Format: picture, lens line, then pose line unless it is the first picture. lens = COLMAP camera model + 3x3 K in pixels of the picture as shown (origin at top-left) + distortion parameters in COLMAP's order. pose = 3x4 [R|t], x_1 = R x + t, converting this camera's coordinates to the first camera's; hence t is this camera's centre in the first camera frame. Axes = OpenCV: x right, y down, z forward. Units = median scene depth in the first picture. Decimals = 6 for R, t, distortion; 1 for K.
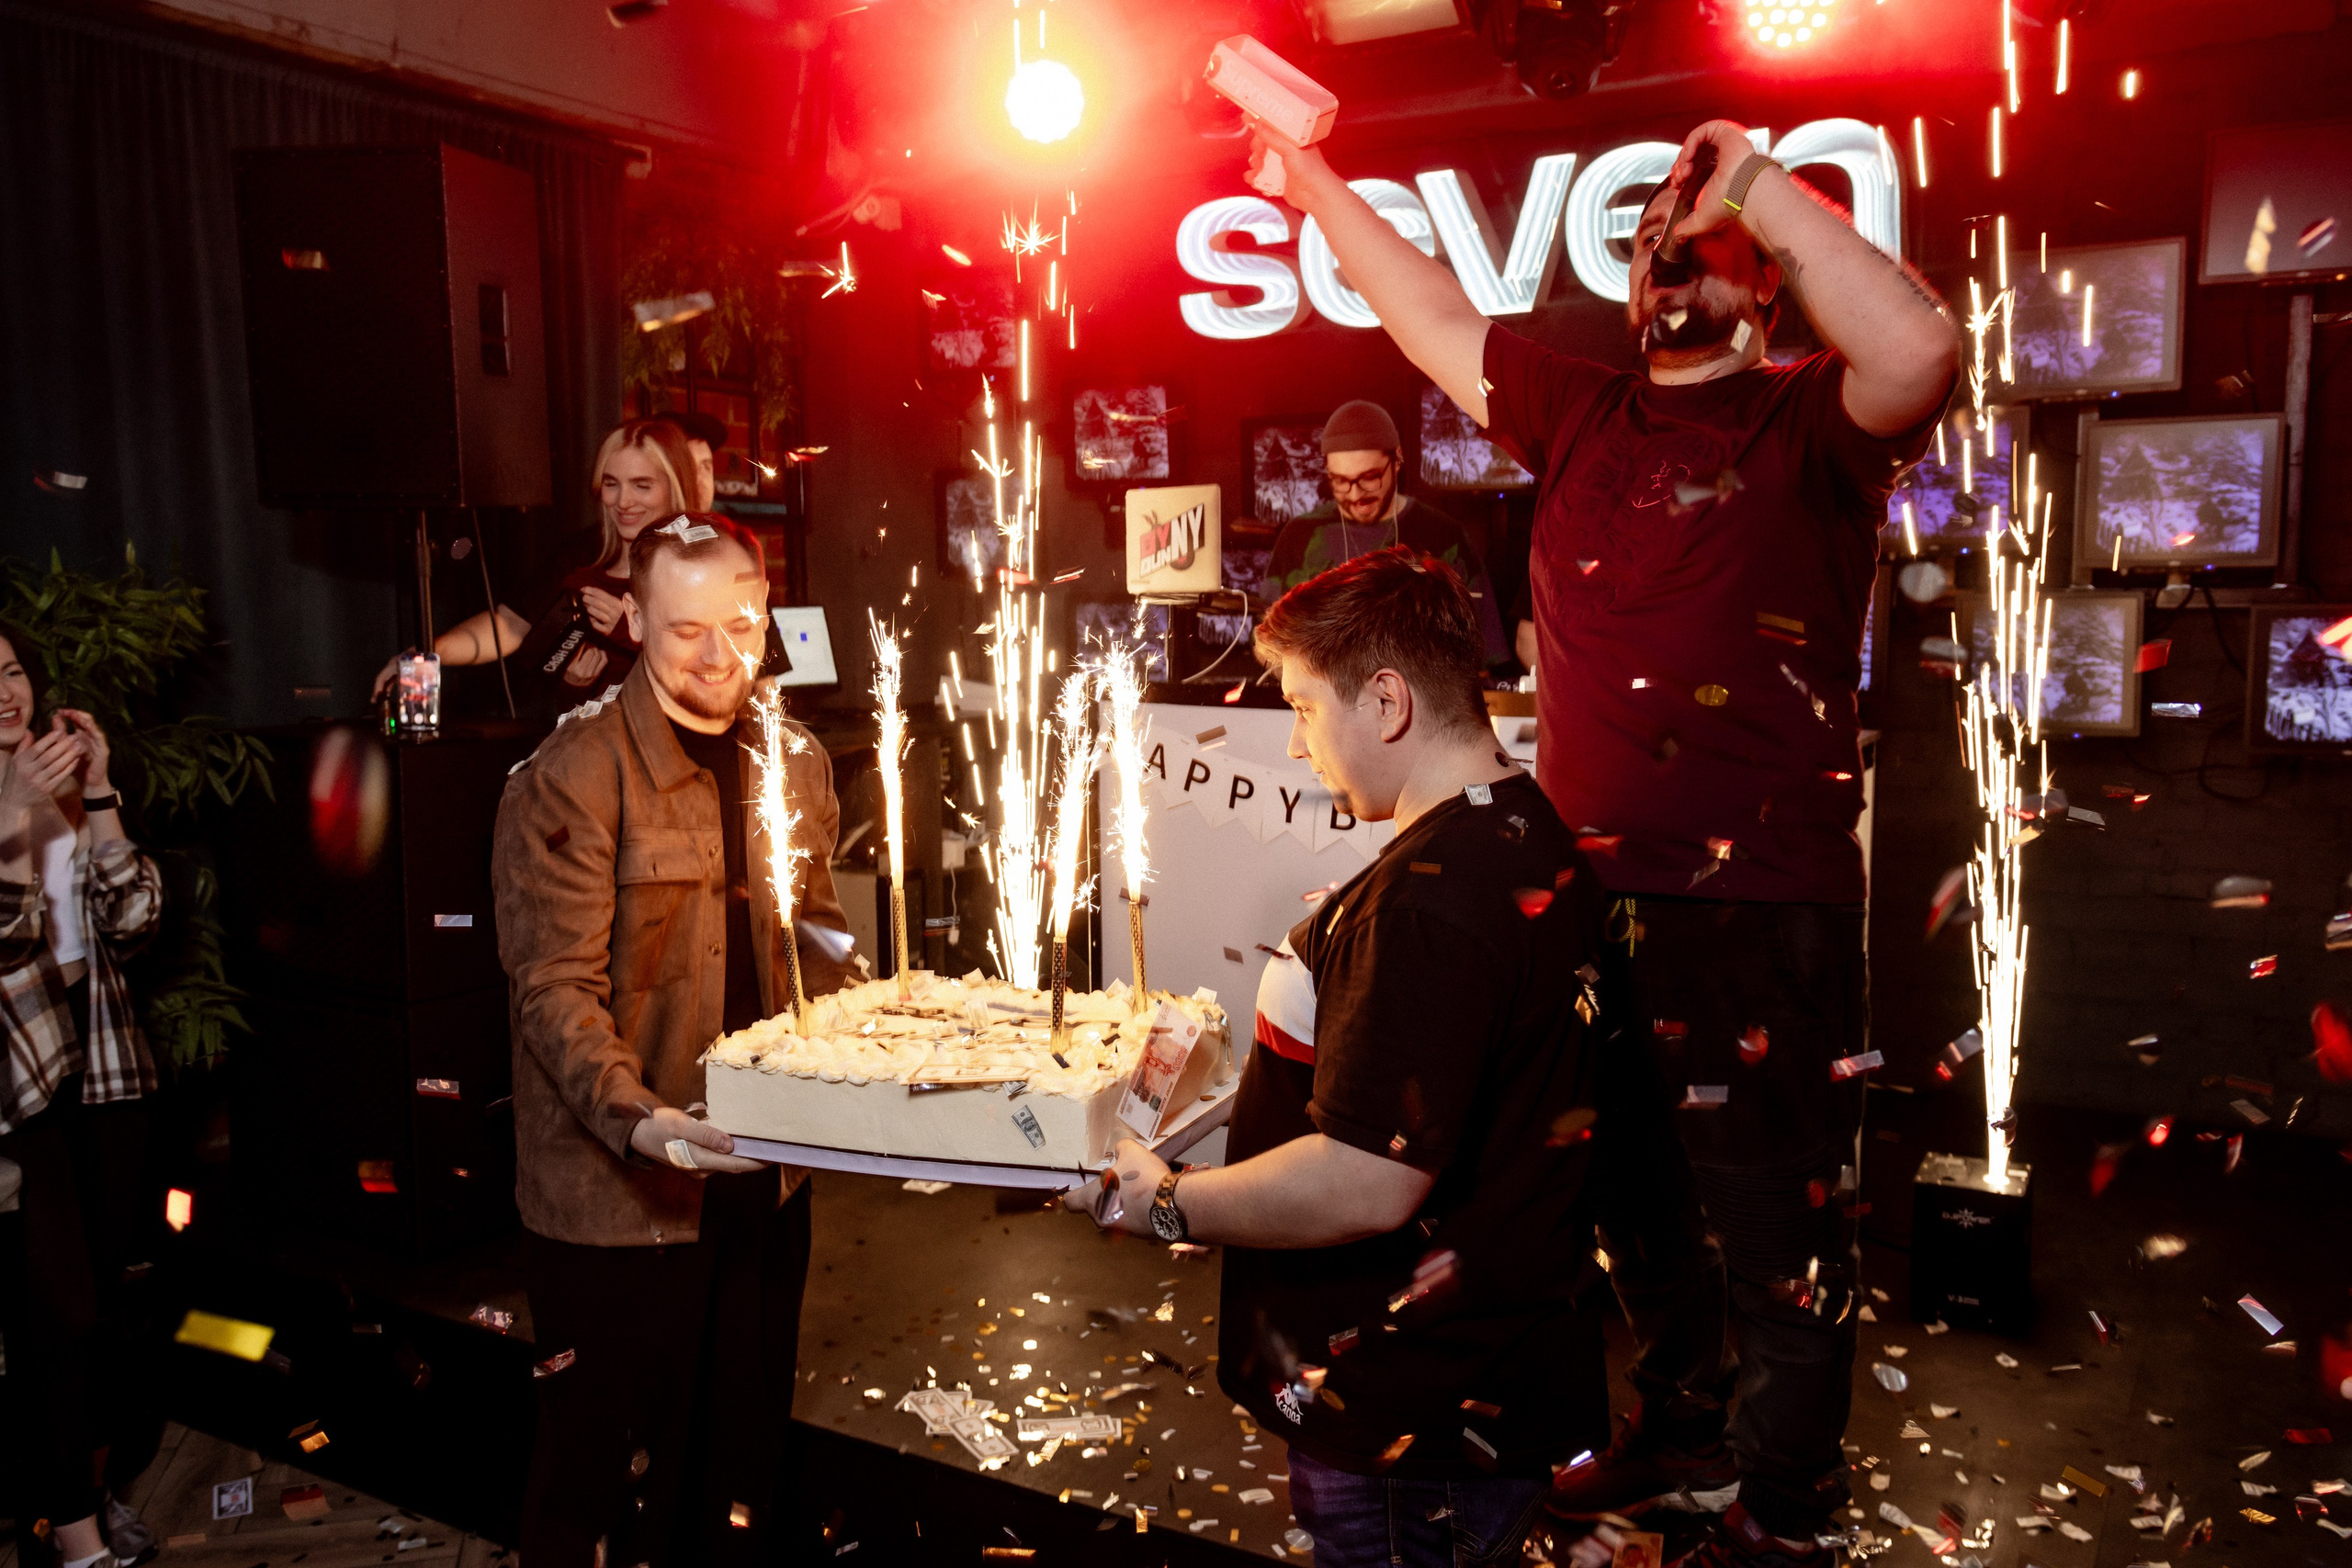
lens RADIAL K [[1945.5, 0, 1202.7], [0, 1945.5, 778.2], [0, 0, 1]] dist [0.024950, -0.020597]
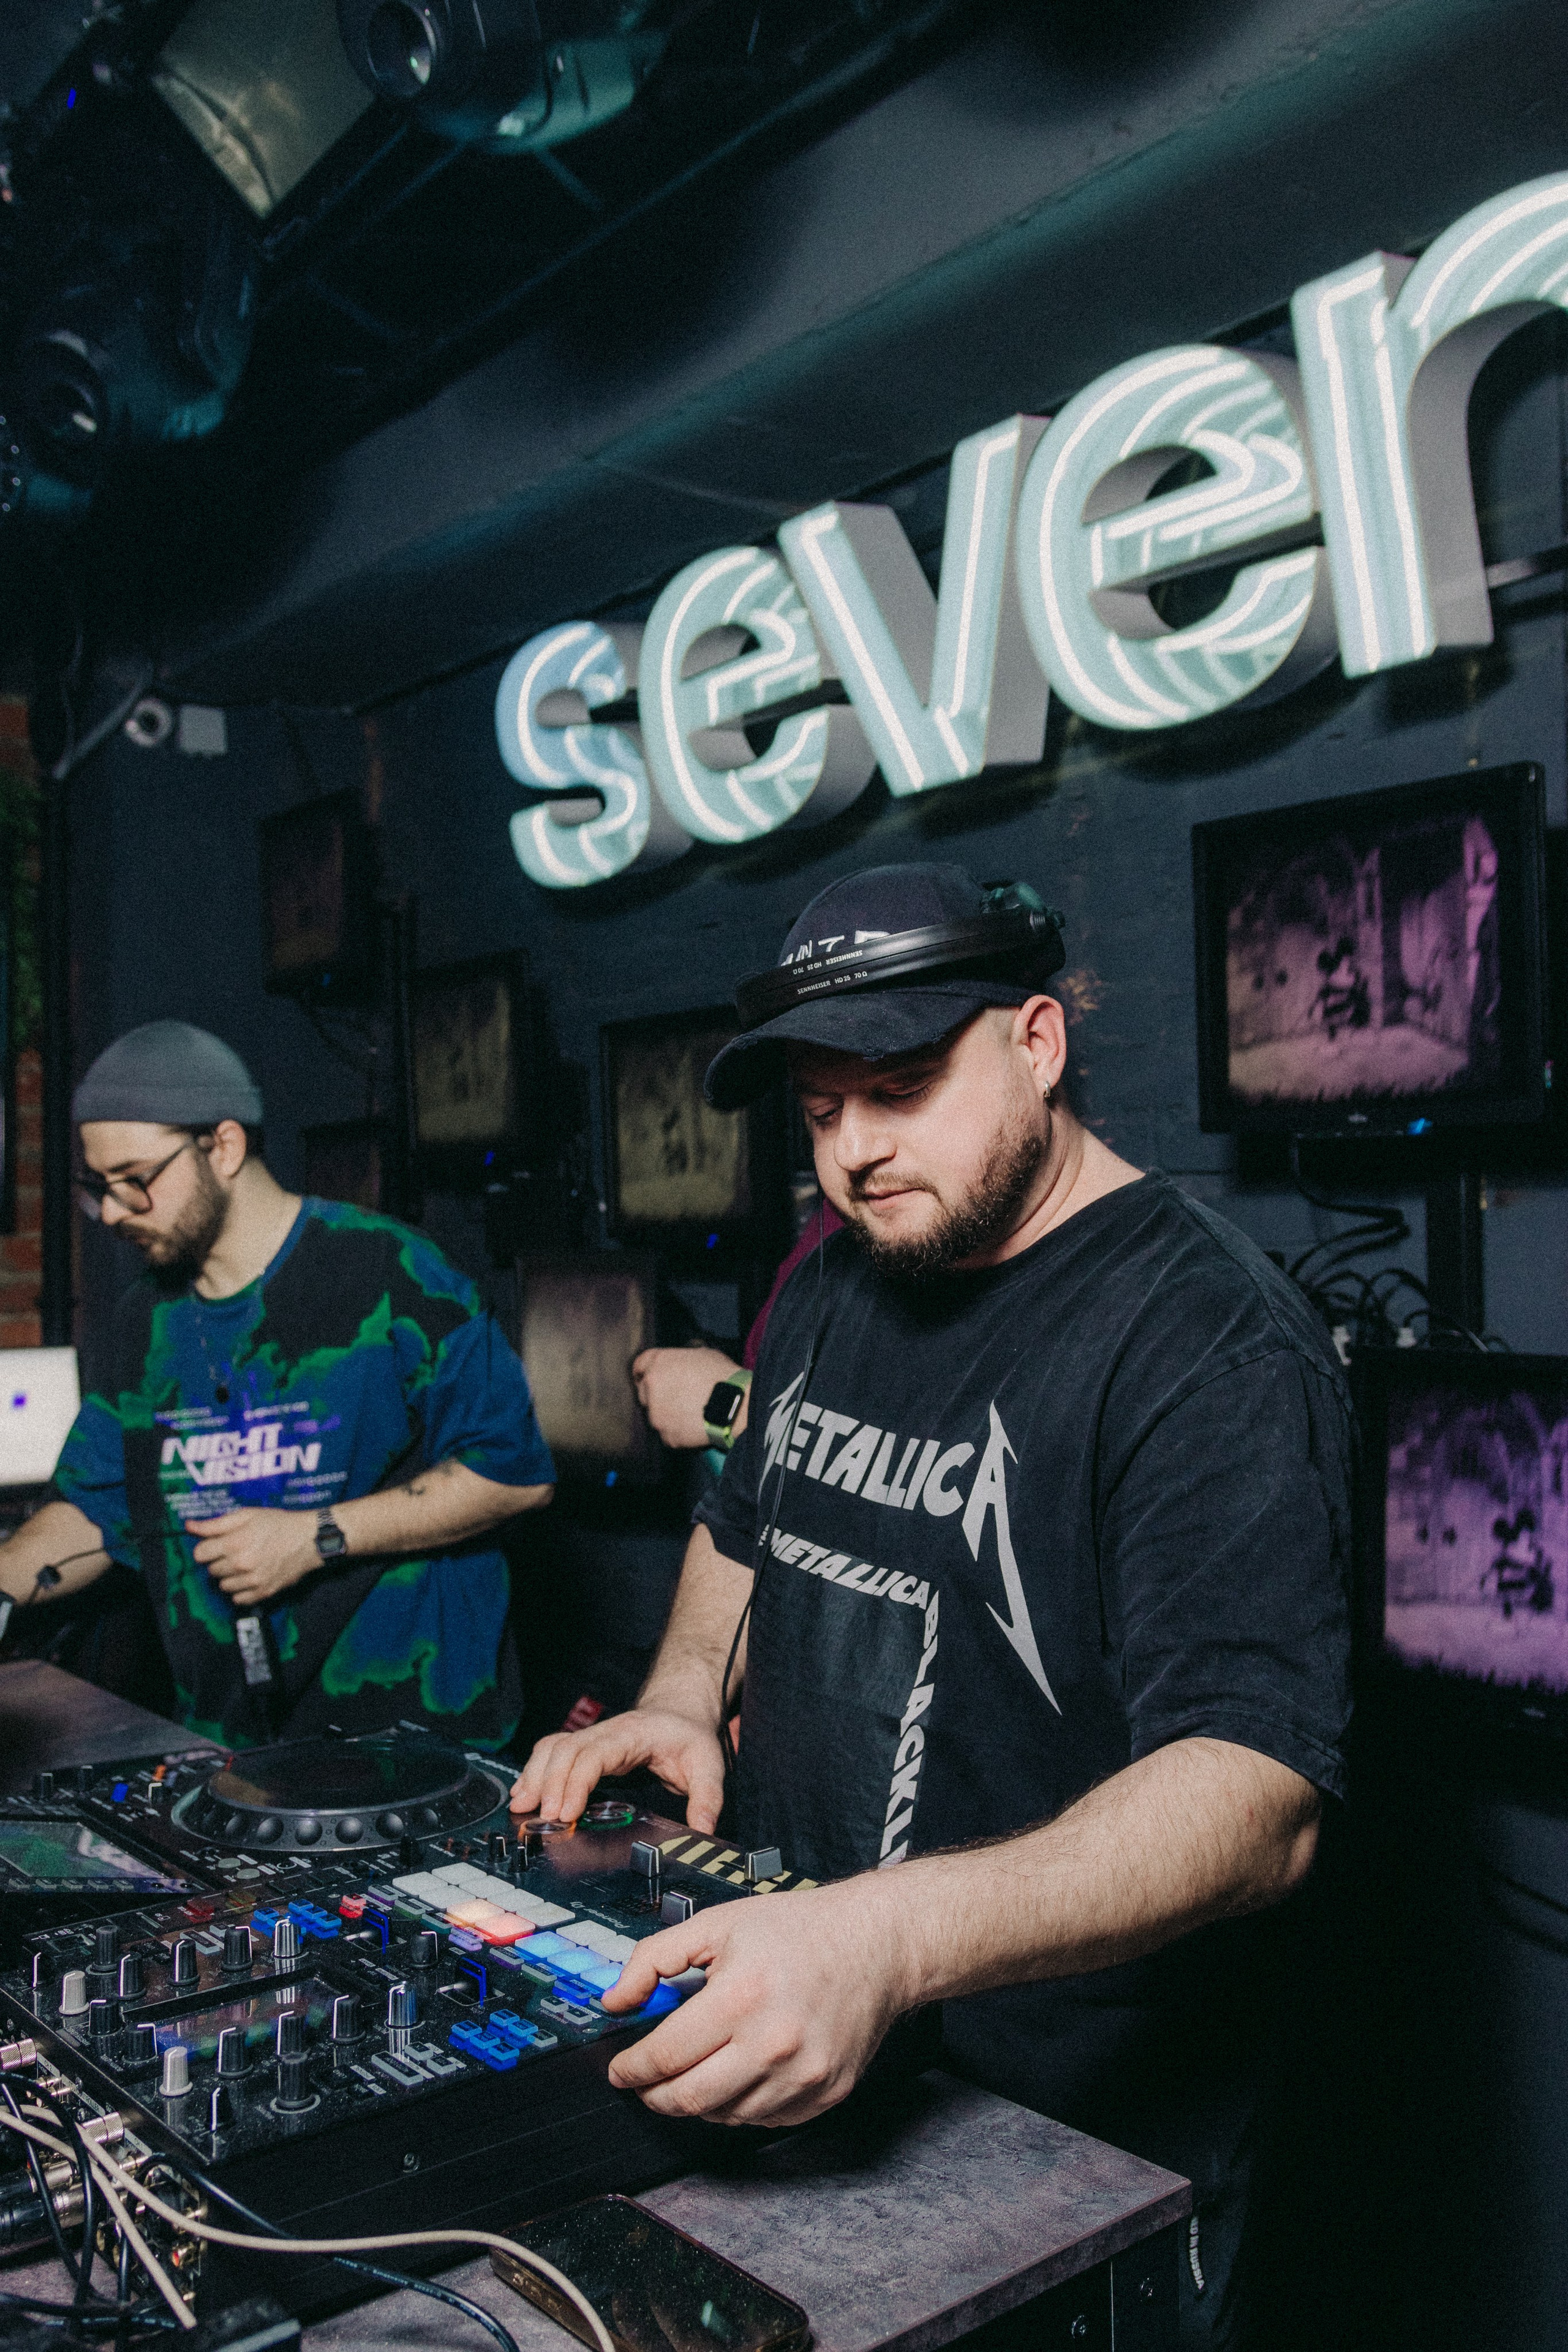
lens RADIAL K [[2021.4, 0, 779.9], [0, 2021.4, 1186.8], [0, 0, 1]] dist [0.007487, -0.003142]
pose [[0.940328, -0.015124, -0.339932, 0.386158], [-0.021445, 0.994392, -0.103562, -0.126084], [0.339592, 0.104672, 0.934730, 0.745777]]
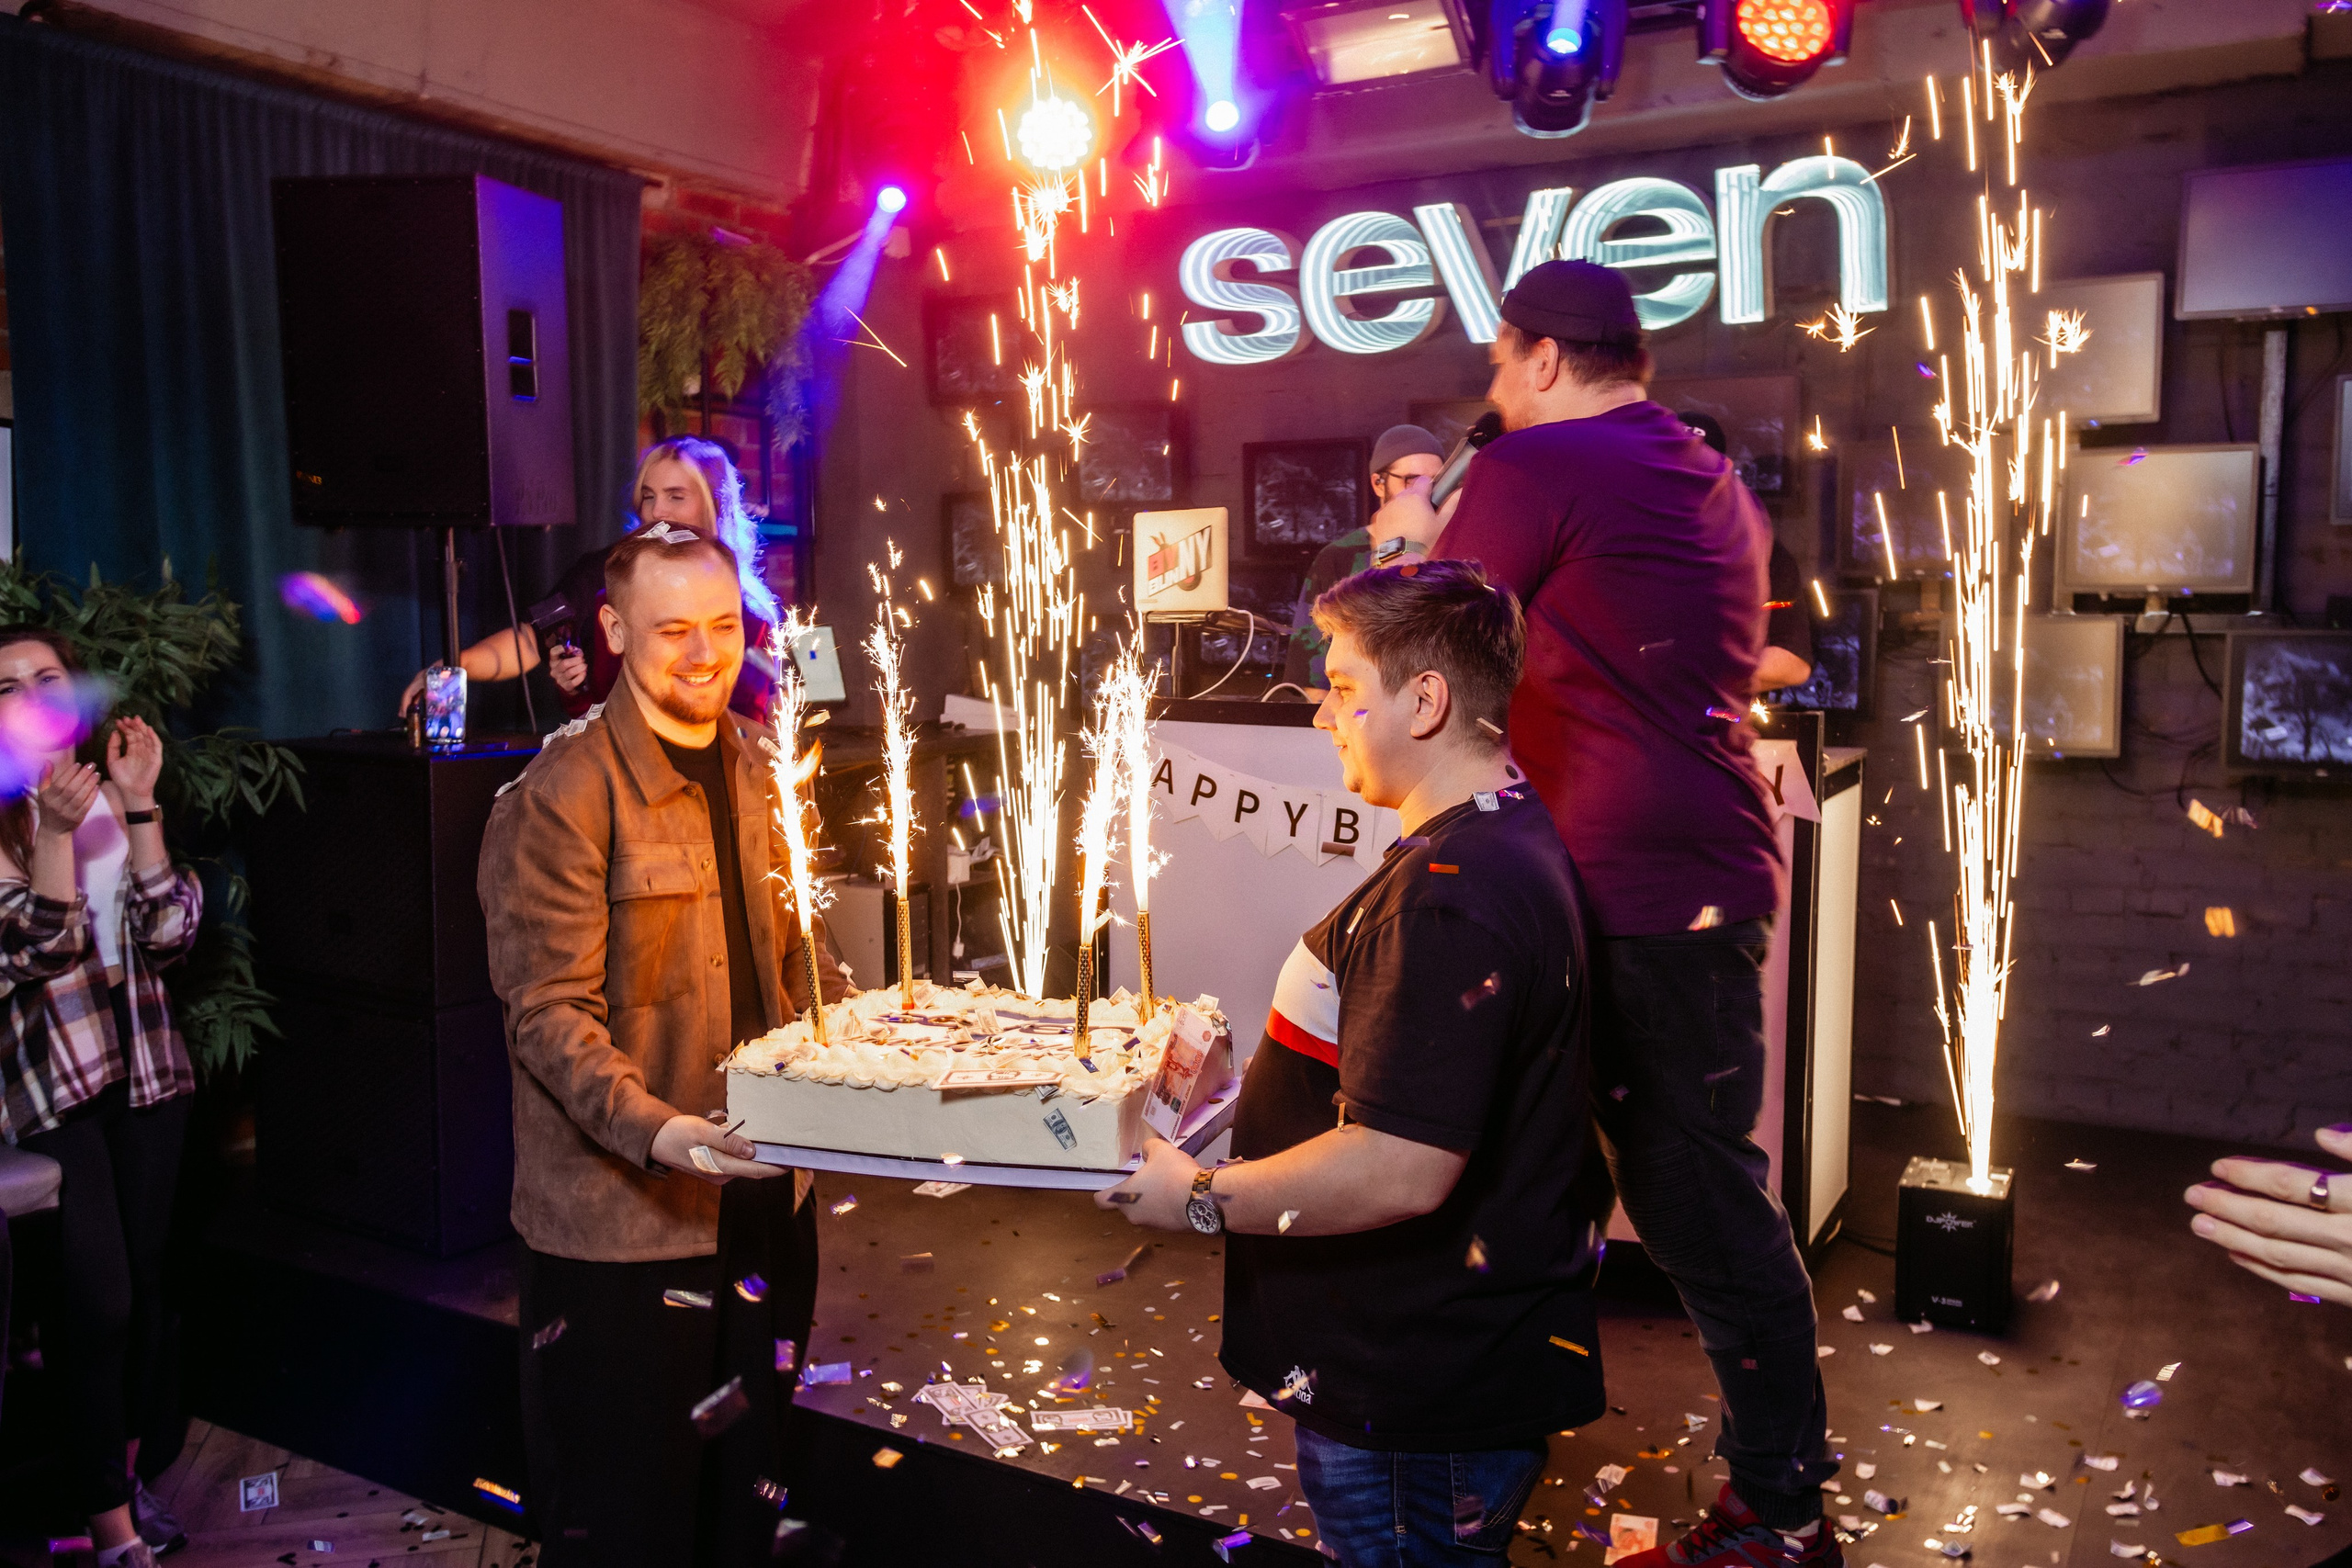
lens RADIAL K [[1945.5, 0, 1197.2], [0, 1945.5, 772.9], [0, 0, 1]] dist [0.024950, -0.020597]
pose [[0.999987, 0.004540, 0.002371, -0.008513], [-0.004507, 0.999896, -0.013692, 0.003689], [-0.002433, 0.013682, 0.999903, -0.028540]]
